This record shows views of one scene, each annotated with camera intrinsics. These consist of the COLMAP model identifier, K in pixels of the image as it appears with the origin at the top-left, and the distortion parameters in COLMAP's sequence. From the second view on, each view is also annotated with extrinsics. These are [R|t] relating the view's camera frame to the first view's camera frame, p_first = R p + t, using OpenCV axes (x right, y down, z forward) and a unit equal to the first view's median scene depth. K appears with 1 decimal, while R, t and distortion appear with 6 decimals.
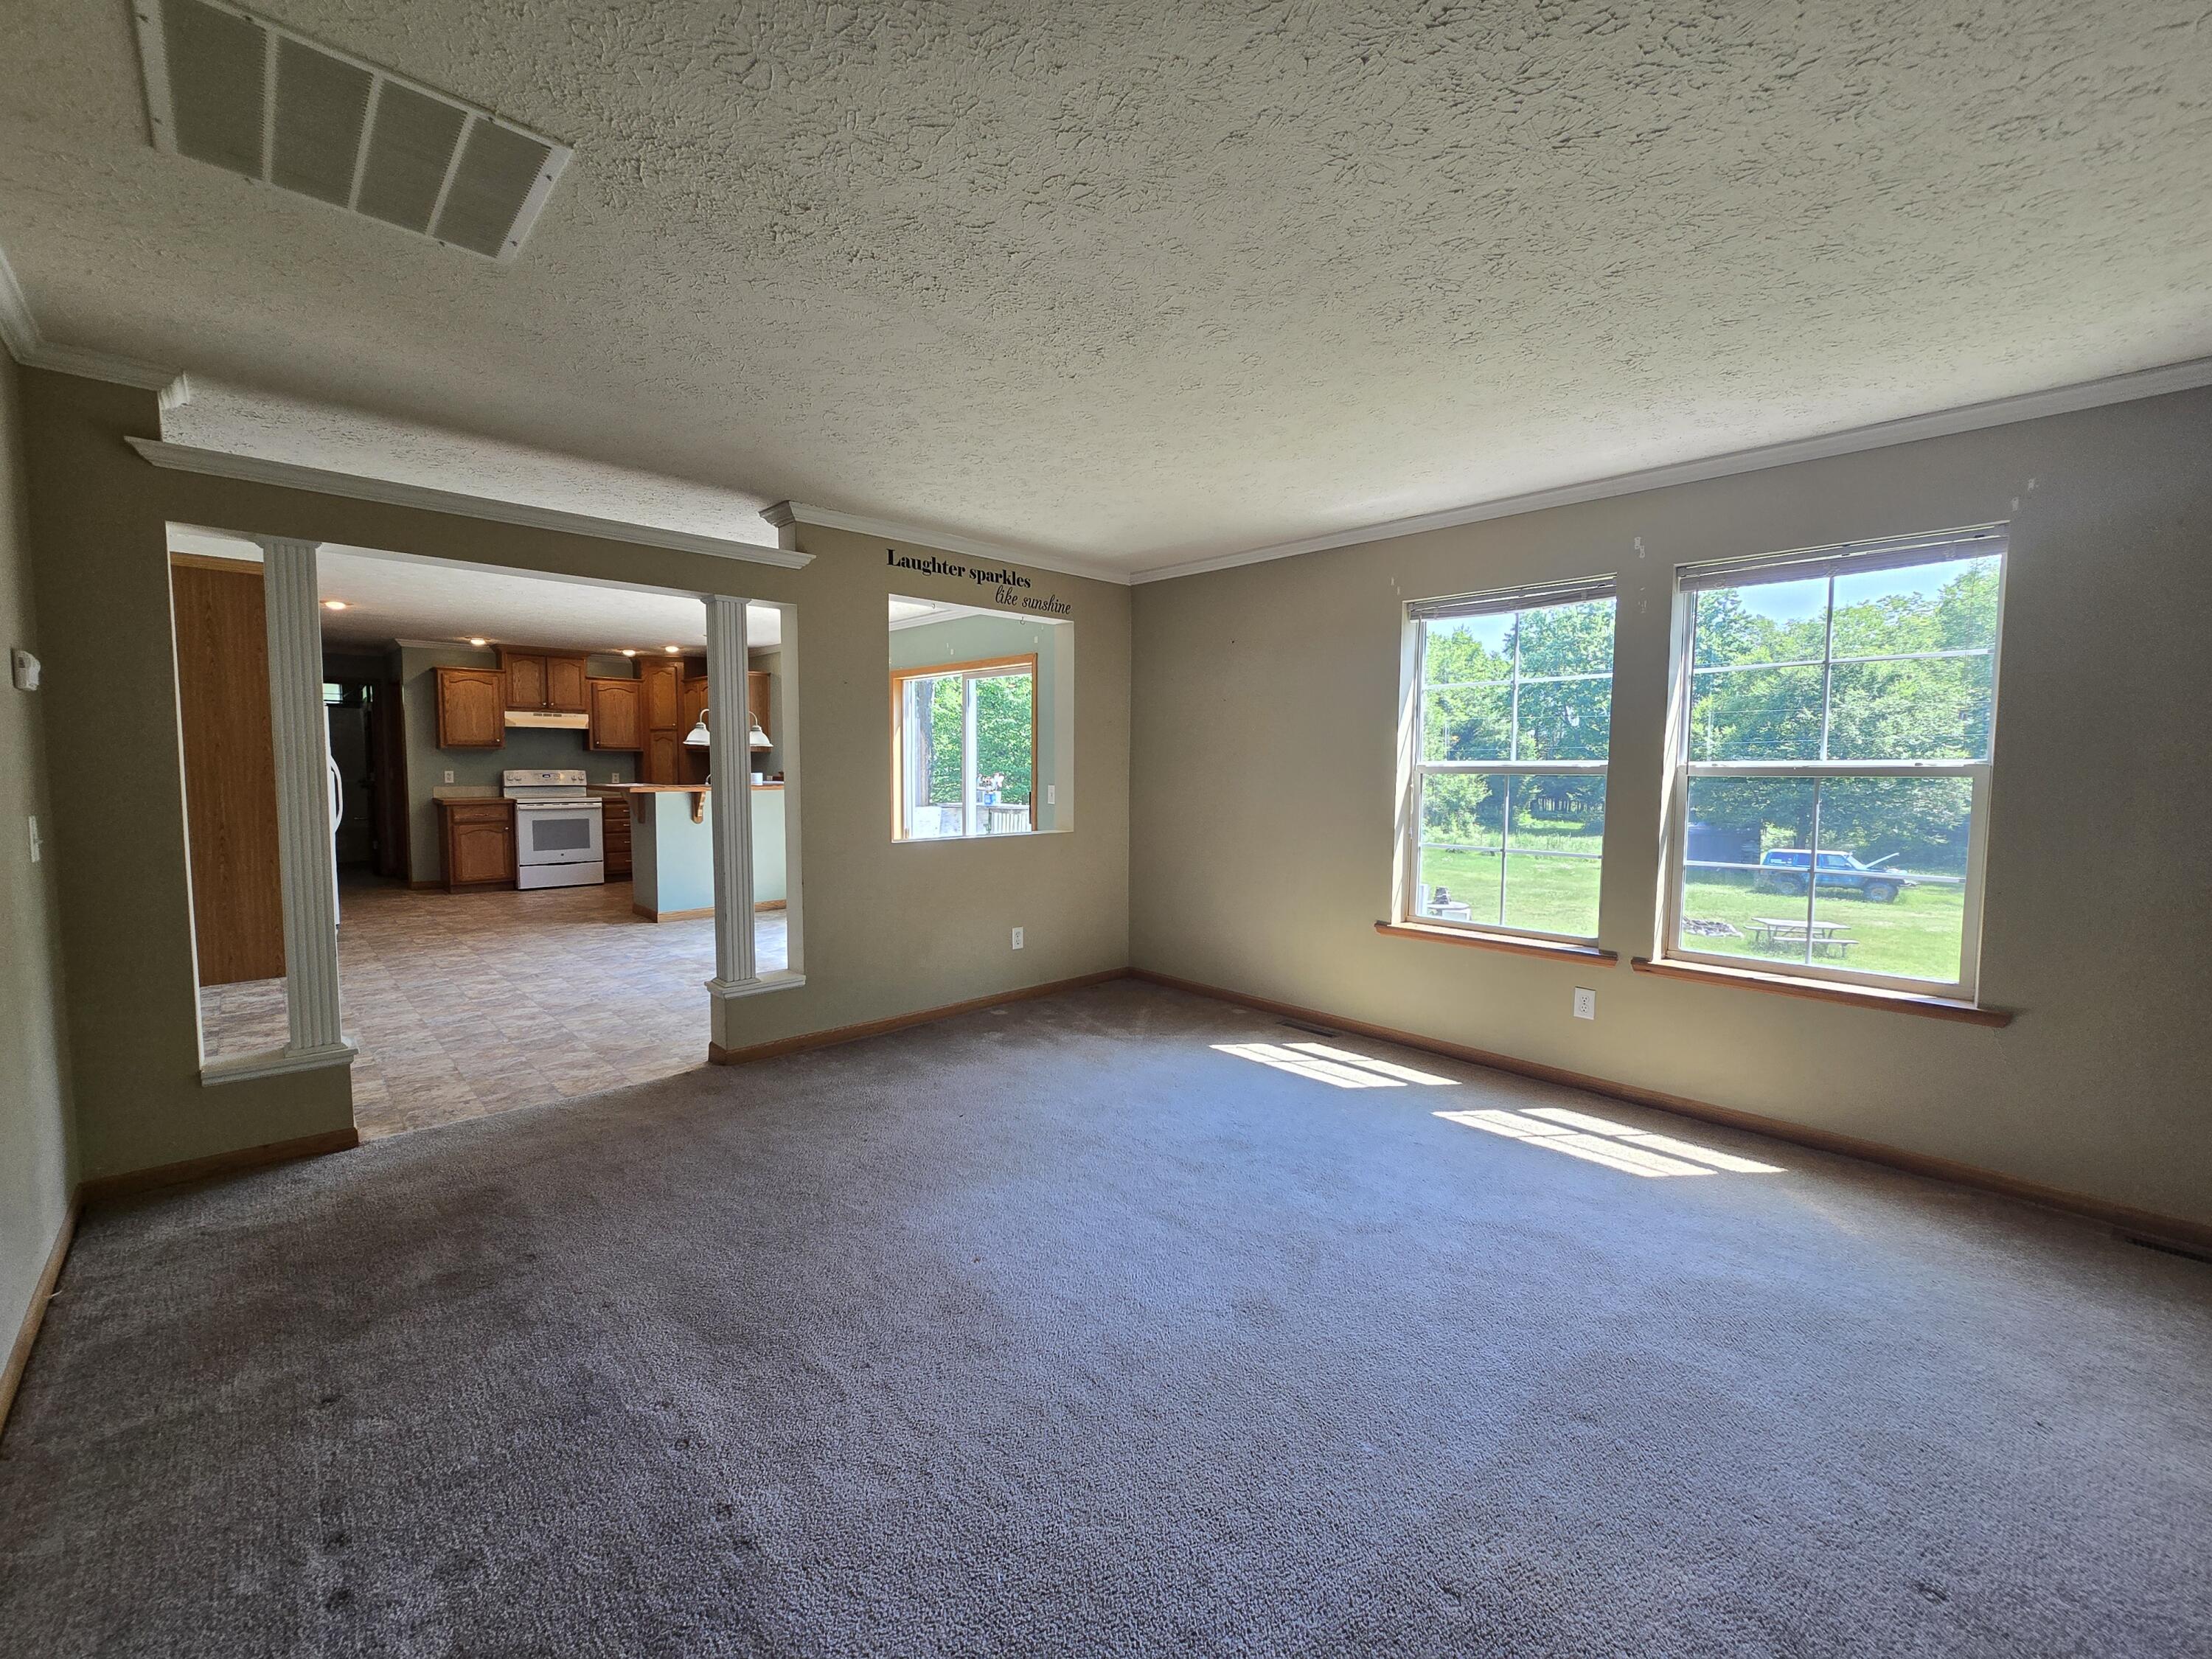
lens RADIAL K [[907.0, 0, 1095.2], [0, 907.0, 824.3], [0, 0, 1]] dist [-0.005603, 0.001781]
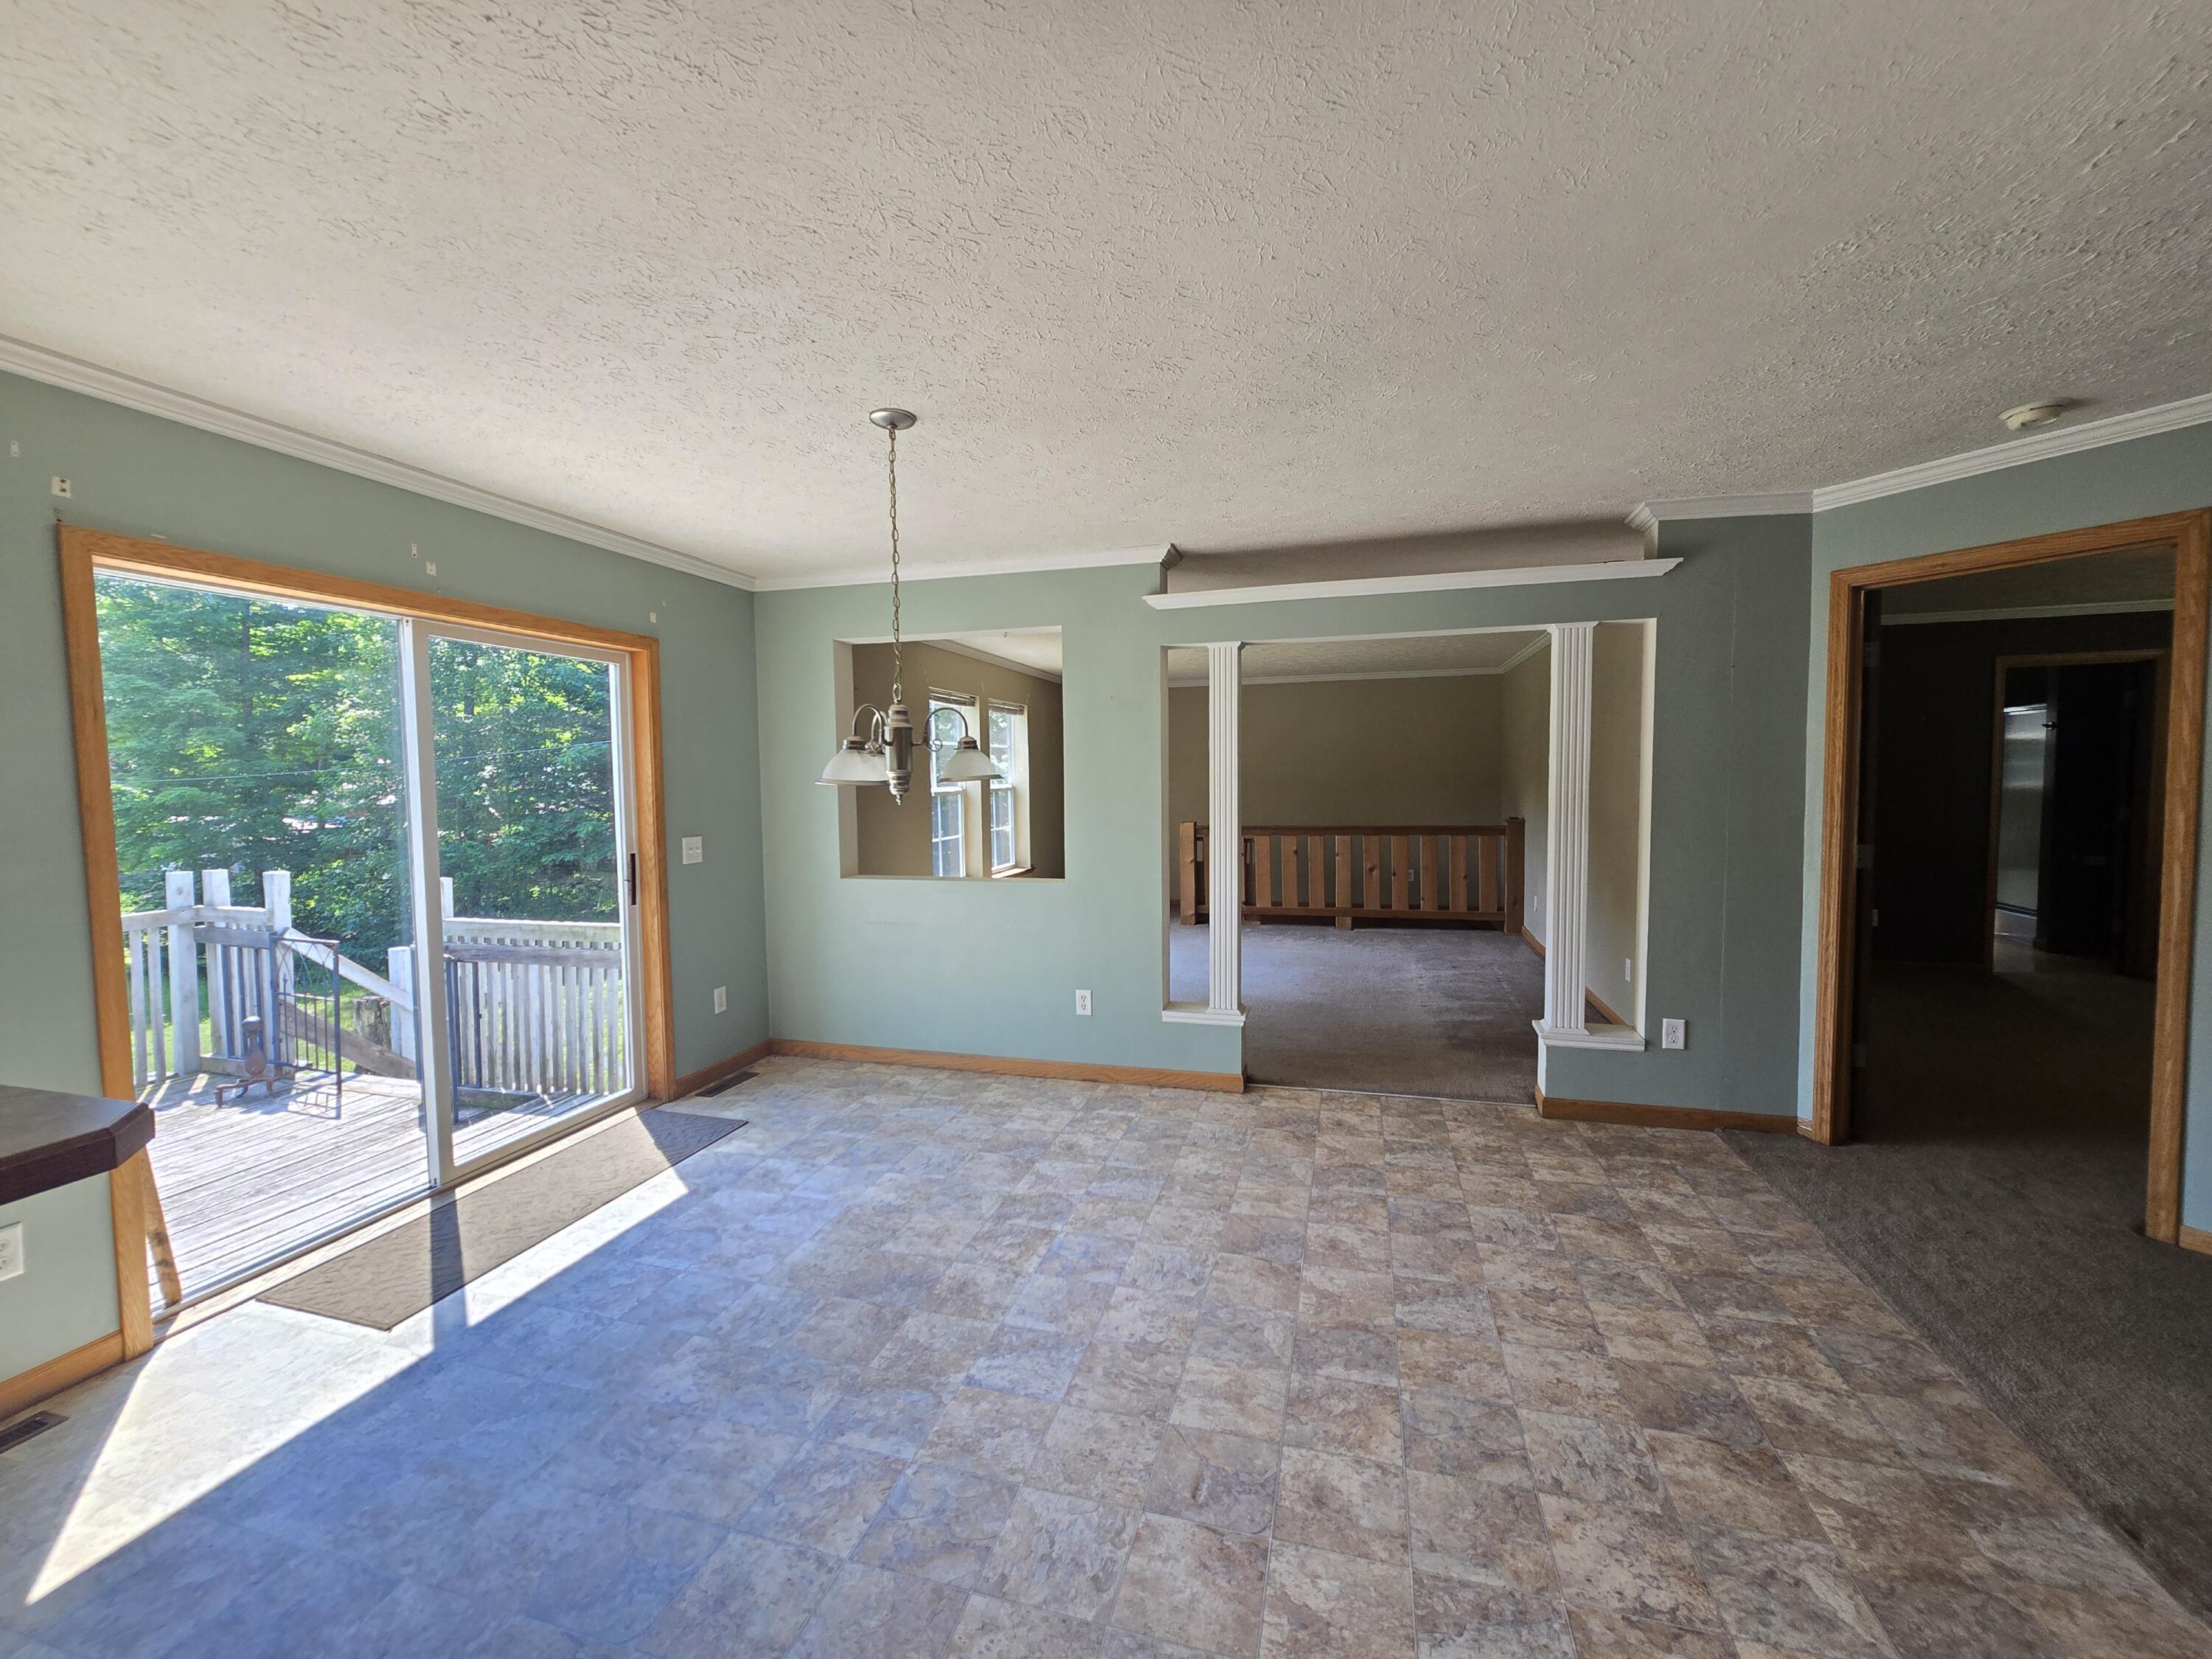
lens RADIAL K [[907.0, 0, 1094.1], [0, 907.0, 828.0], [0, 0, 1]] dist [-0.005603, 0.001781]
pose [[-0.504096, -0.051868, 0.862089, -1.090006], [0.067305, 0.992800, 0.099088, -0.132946], [-0.861021, 0.107973, -0.496975, 1.466614]]
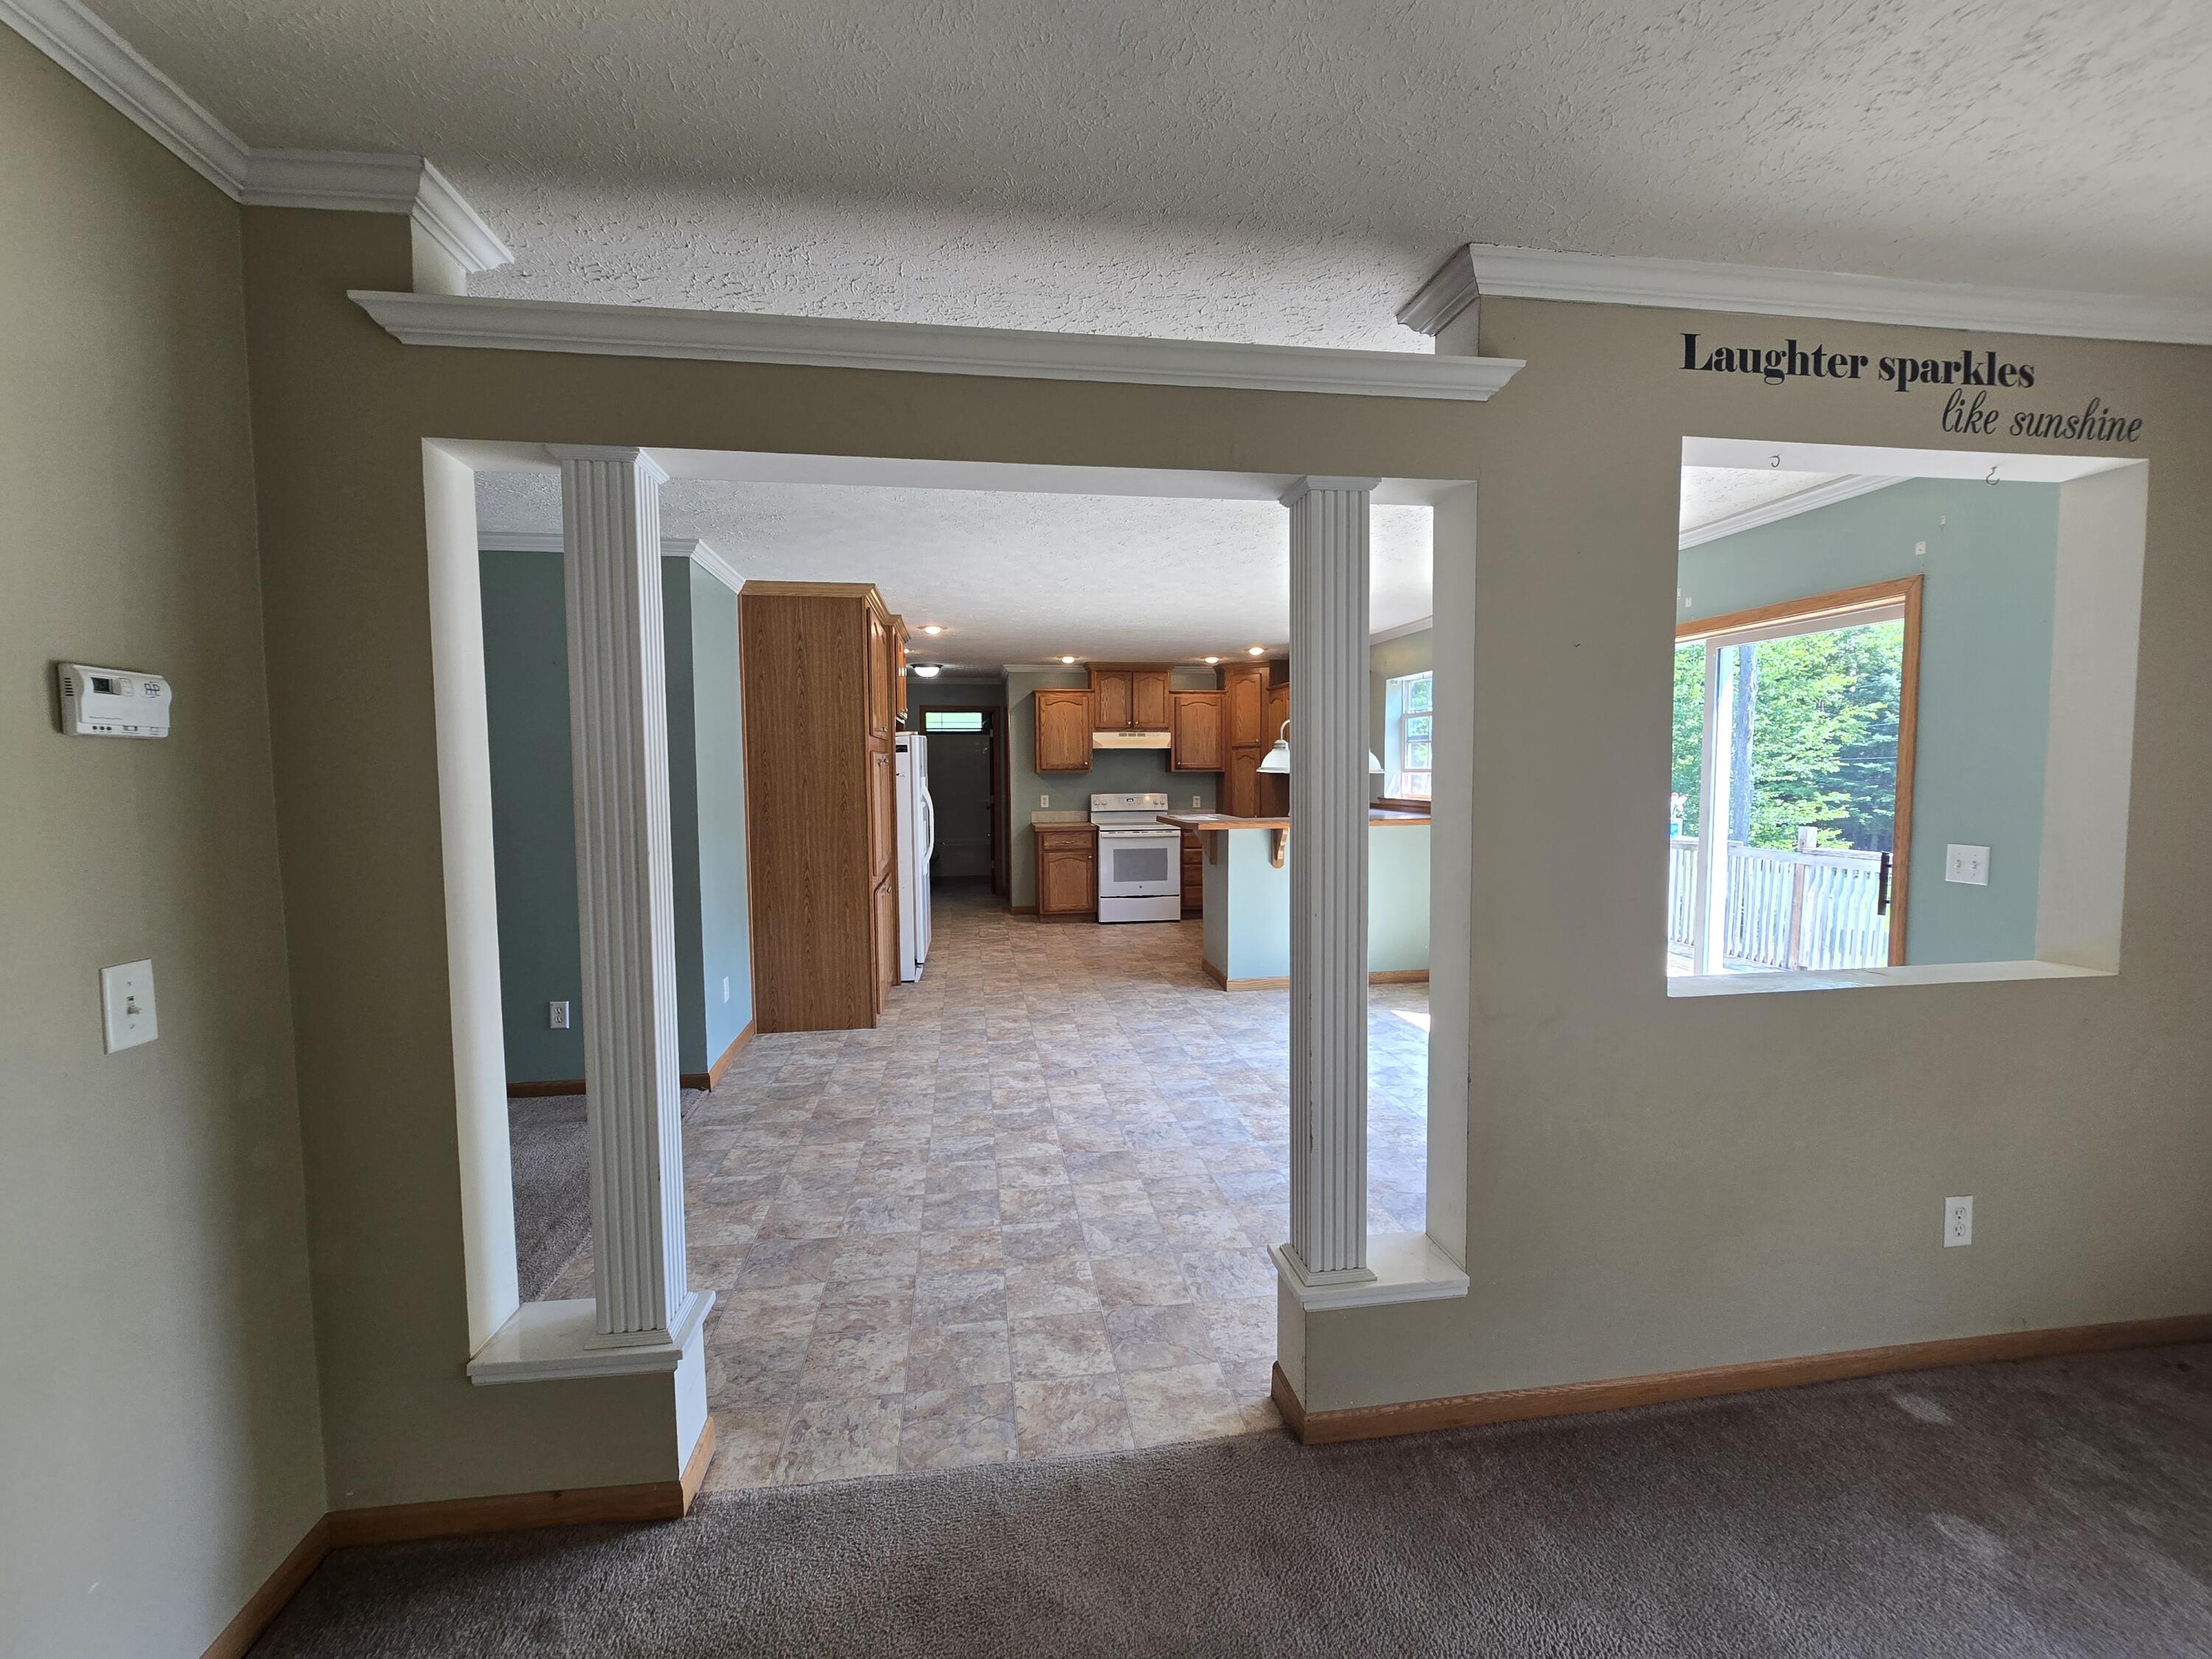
lens RADIAL K [[907.0, 0, 1099.6], [0, 907.0, 832.1], [0, 0, 1]] dist [-0.005603, 0.001781]
pose [[0.816448, 0.024627, -0.576894, -0.196261], [-0.024927, 0.999662, 0.007396, -0.057215], [0.576881, 0.008341, 0.816785, 0.469301]]
